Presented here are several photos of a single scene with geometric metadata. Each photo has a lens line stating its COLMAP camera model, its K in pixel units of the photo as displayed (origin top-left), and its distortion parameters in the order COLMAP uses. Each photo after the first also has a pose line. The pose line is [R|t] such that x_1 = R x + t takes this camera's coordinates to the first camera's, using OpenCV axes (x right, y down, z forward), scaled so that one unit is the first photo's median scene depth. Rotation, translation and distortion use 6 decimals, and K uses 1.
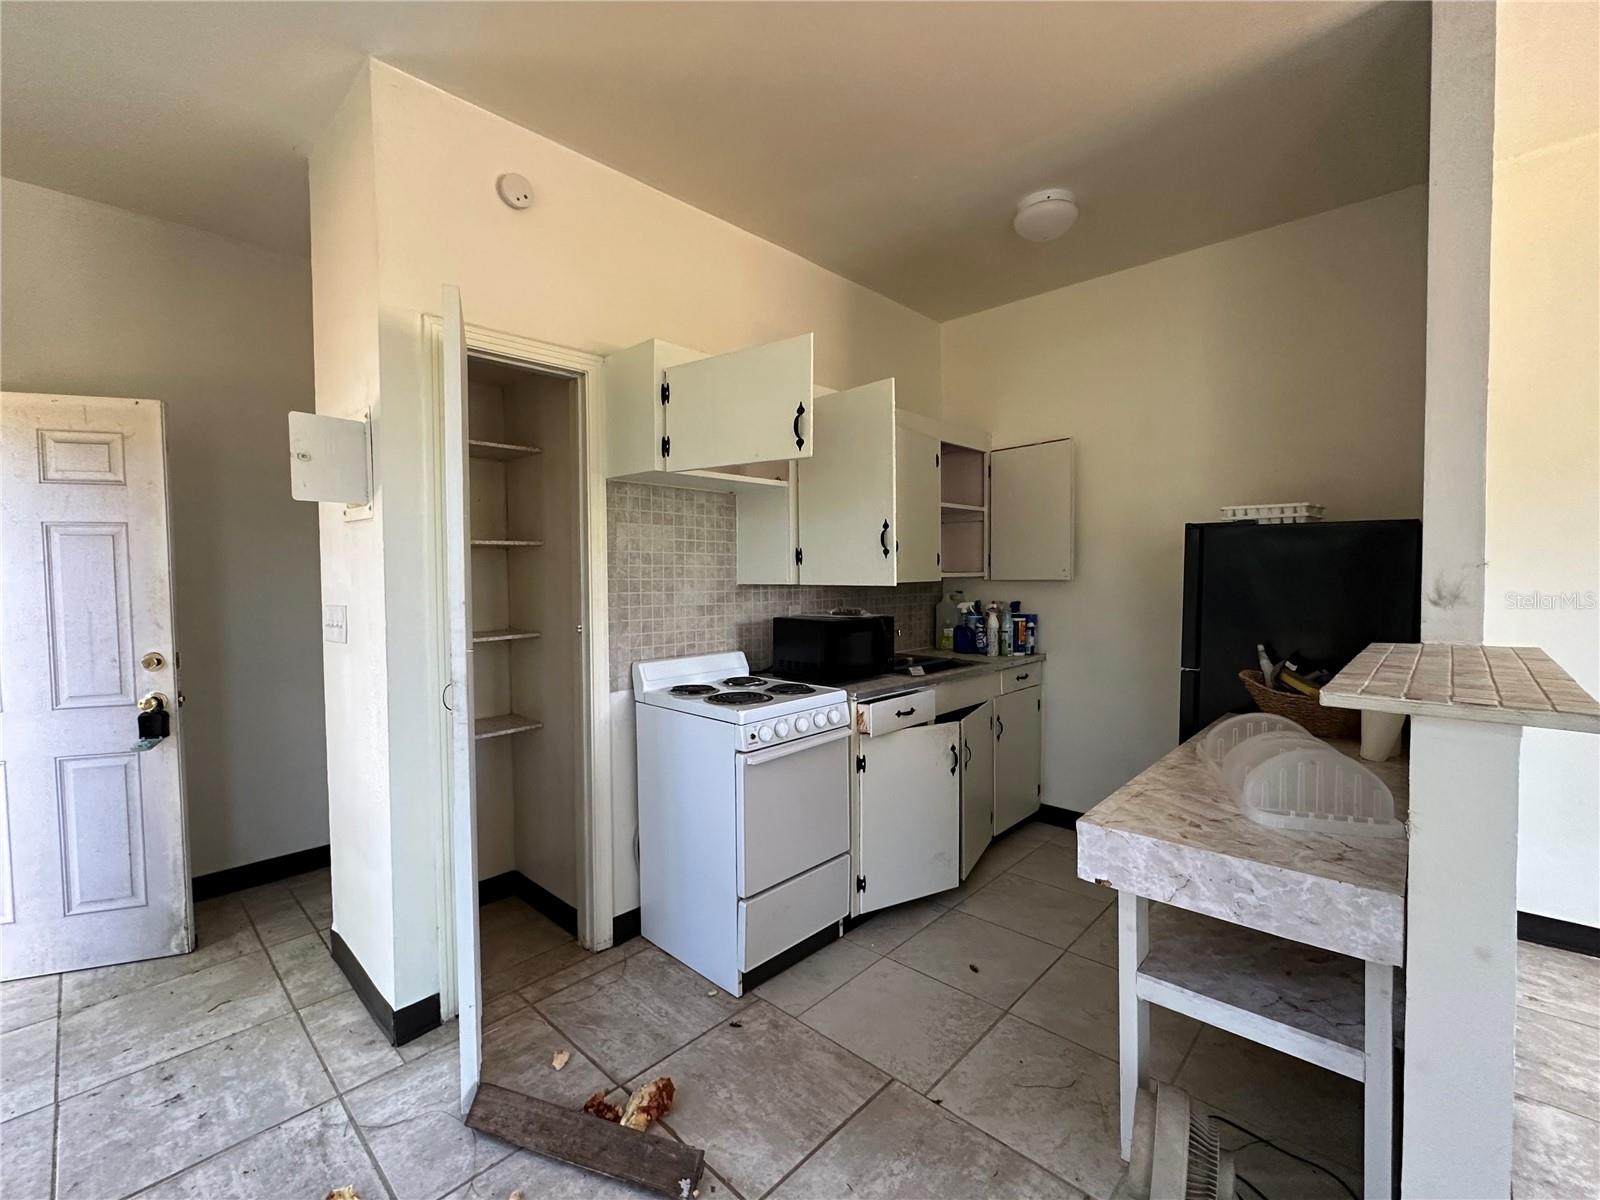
lens RADIAL K [[694.8, 0, 793.8], [0, 694.8, 603.5], [0, 0, 1]] dist [-0.003689, 0.000287]
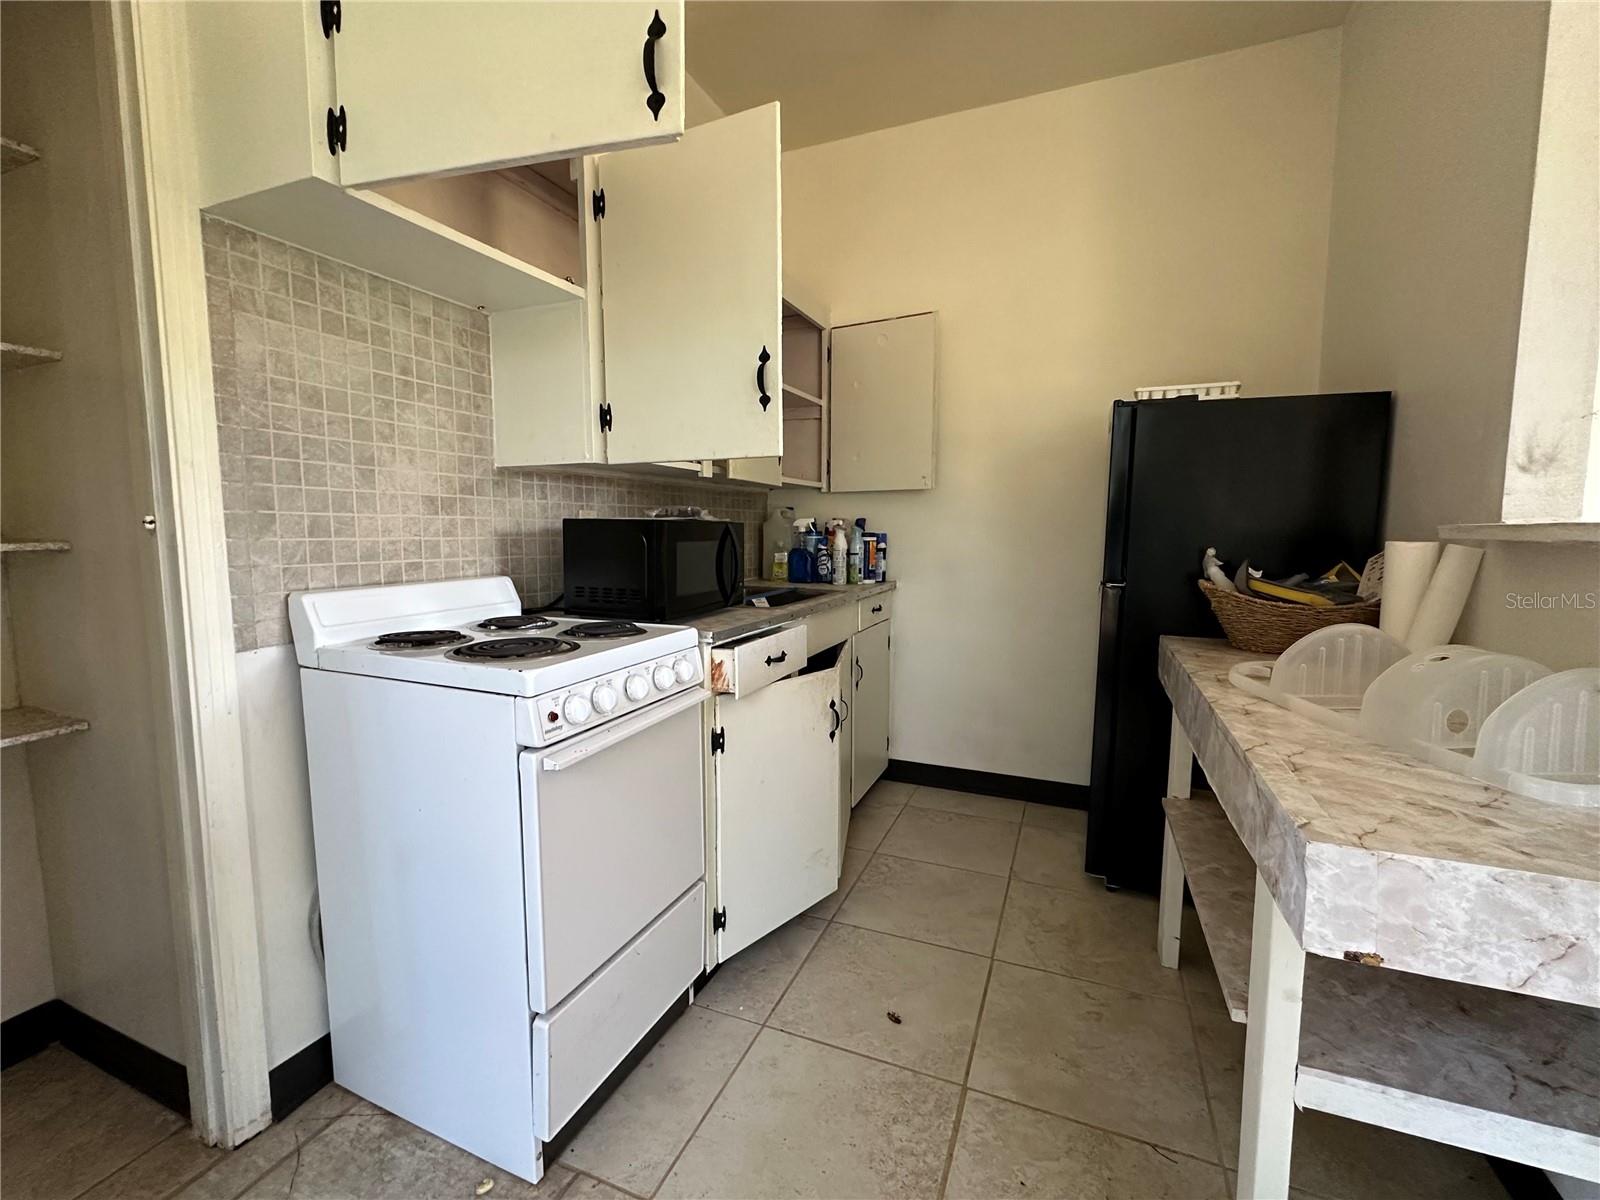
lens RADIAL K [[694.8, 0, 796.7], [0, 694.8, 599.7], [0, 0, 1]] dist [-0.003689, 0.000287]
pose [[0.935752, -0.028204, 0.351529, -0.061393], [0.006638, 0.998029, 0.062405, 0.063158], [-0.352596, -0.056062, 0.934095, 0.398780]]
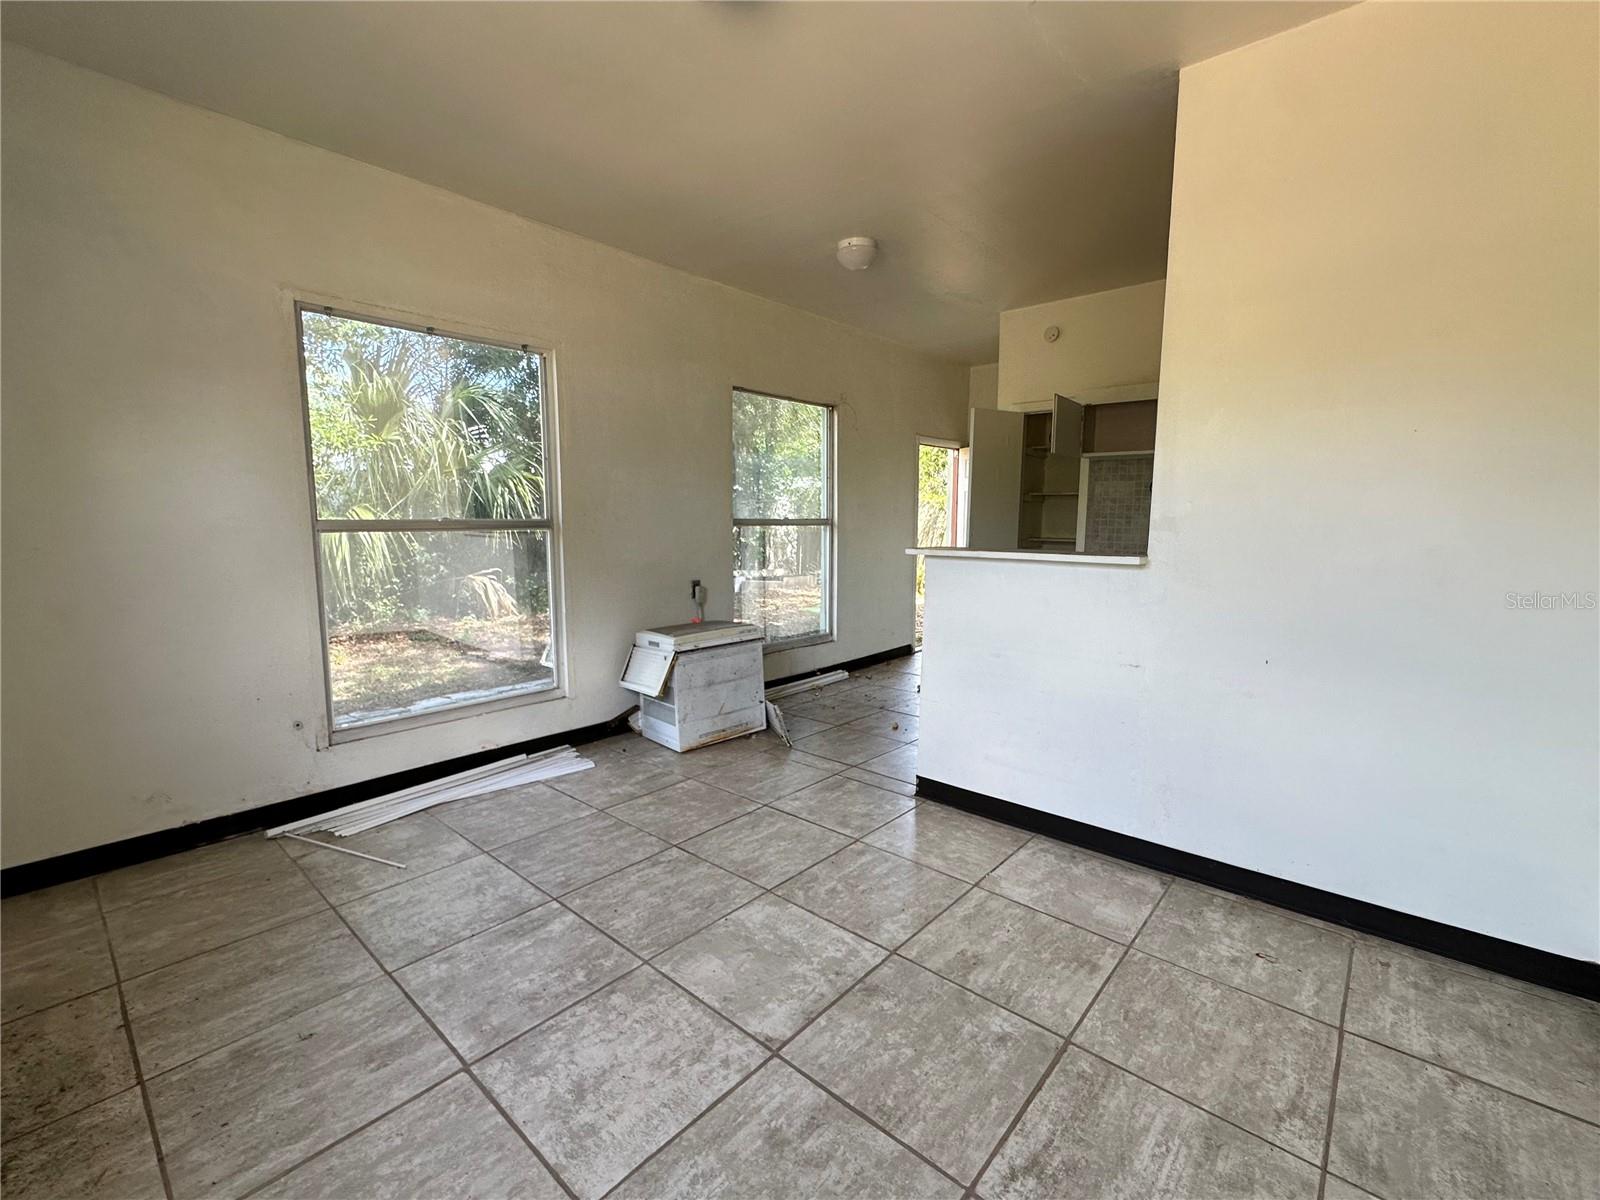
lens RADIAL K [[694.8, 0, 830.7], [0, 694.8, 601.0], [0, 0, 1]] dist [-0.003689, 0.000287]
pose [[0.078649, 0.134451, -0.987794, 1.669799], [-0.049949, 0.990150, 0.130795, -0.005287], [0.995650, 0.039052, 0.084590, 0.133905]]
